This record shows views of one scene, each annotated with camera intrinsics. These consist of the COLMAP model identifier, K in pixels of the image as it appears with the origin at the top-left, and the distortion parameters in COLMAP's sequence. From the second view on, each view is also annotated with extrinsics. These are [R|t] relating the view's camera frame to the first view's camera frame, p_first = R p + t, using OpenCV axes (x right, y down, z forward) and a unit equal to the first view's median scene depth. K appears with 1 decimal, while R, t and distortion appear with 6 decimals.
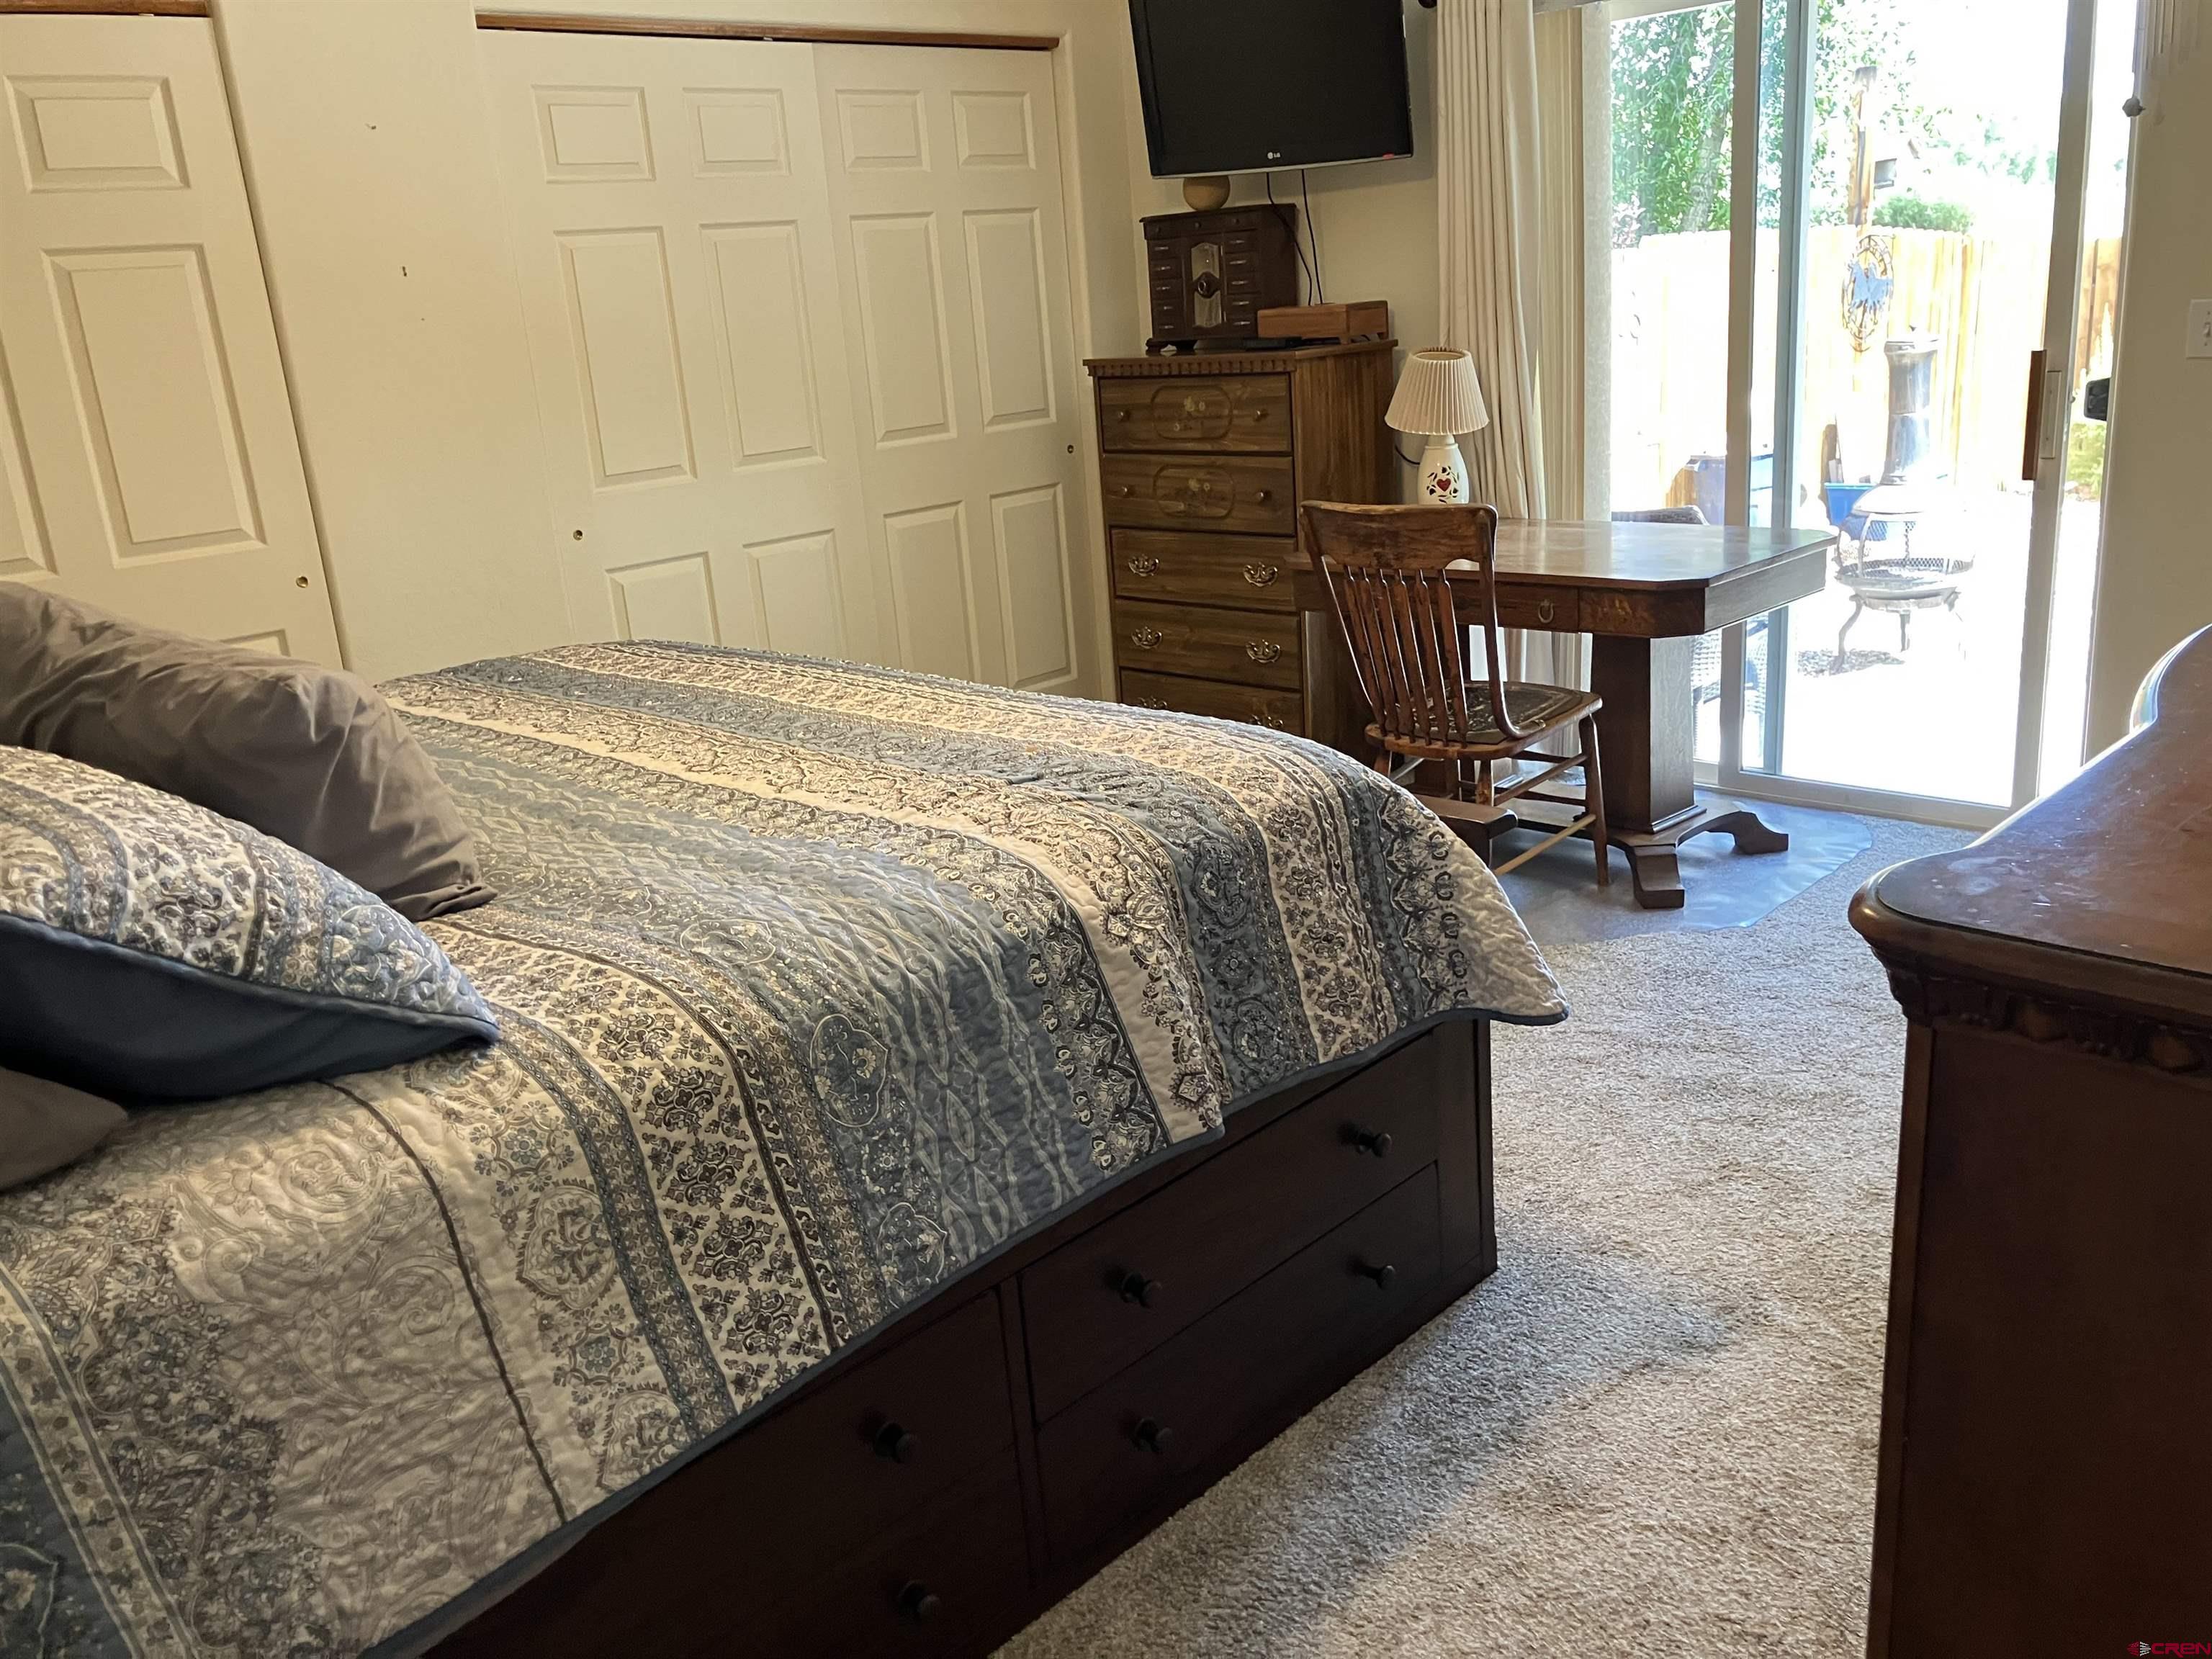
lens RADIAL K [[1832.7, 0, 1112.4], [0, 1832.7, 833.2], [0, 0, 1]] dist [0.023059, -0.012860]
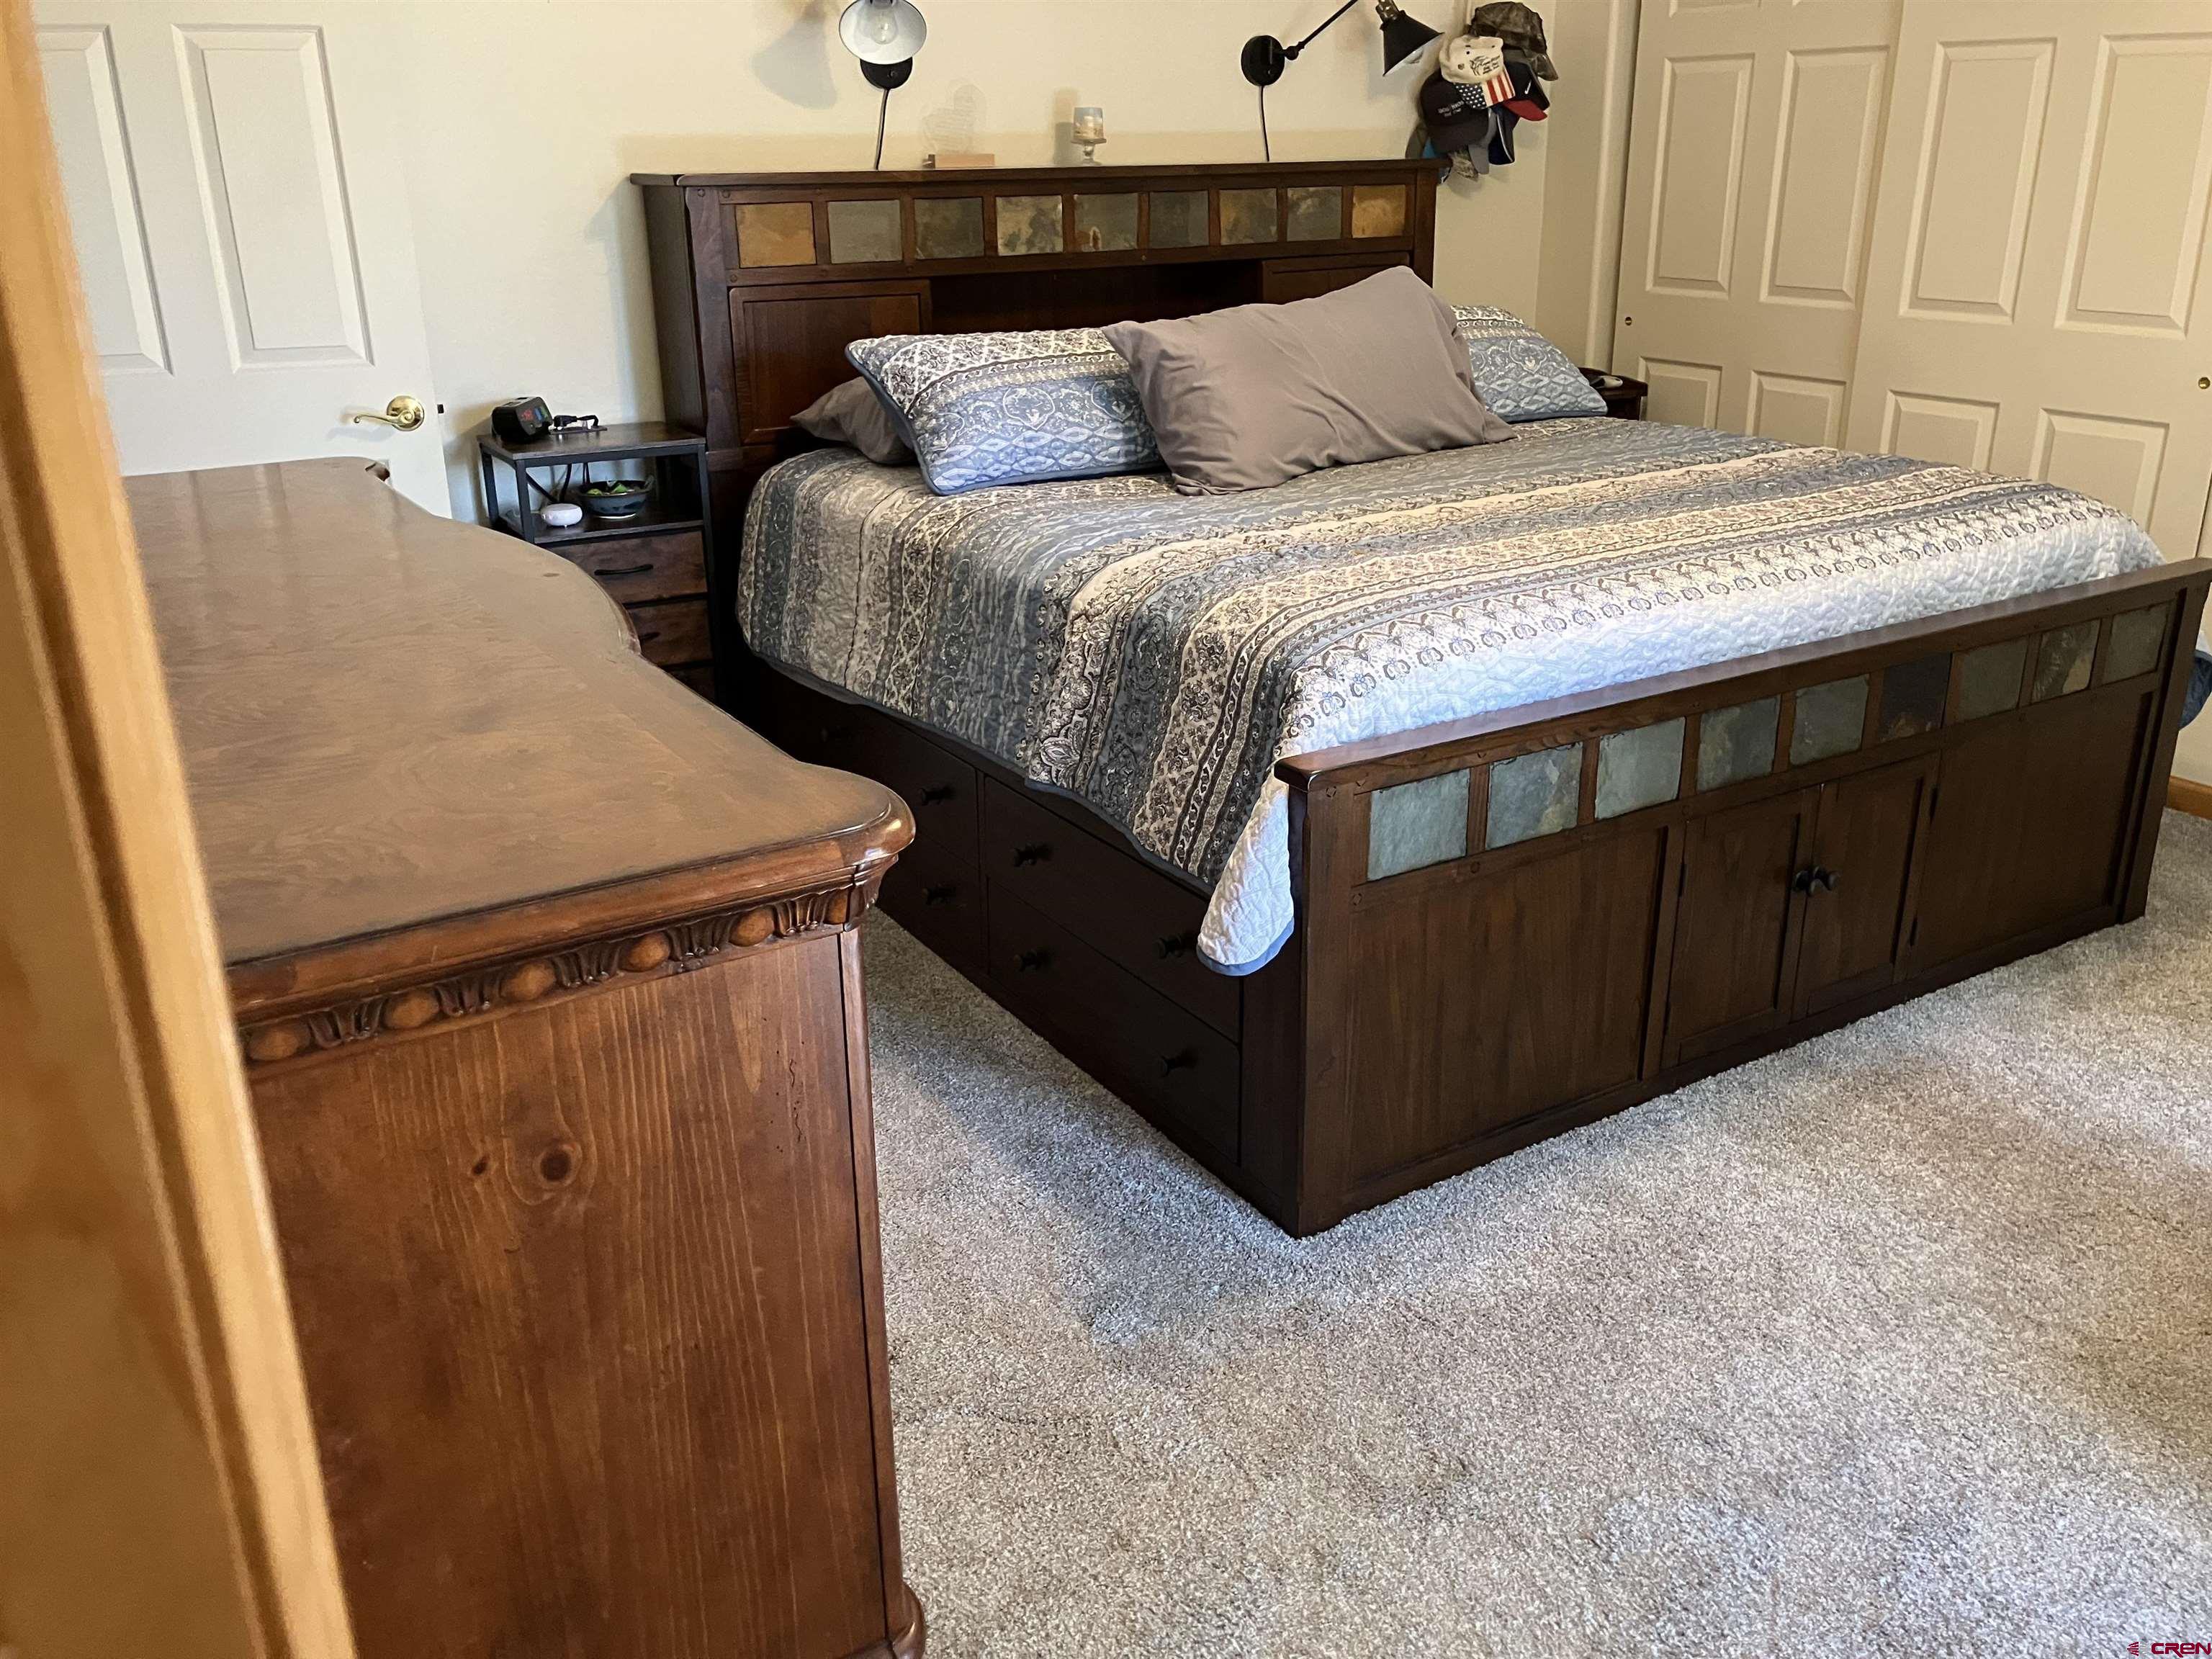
lens RADIAL K [[1832.7, 0, 1111.5], [0, 1832.7, 820.2], [0, 0, 1]] dist [0.023059, -0.012860]
pose [[-0.248633, 0.408846, -0.878081, 1.392048], [-0.257110, 0.846169, 0.466789, -0.520925], [0.933850, 0.341822, -0.105268, 1.338177]]
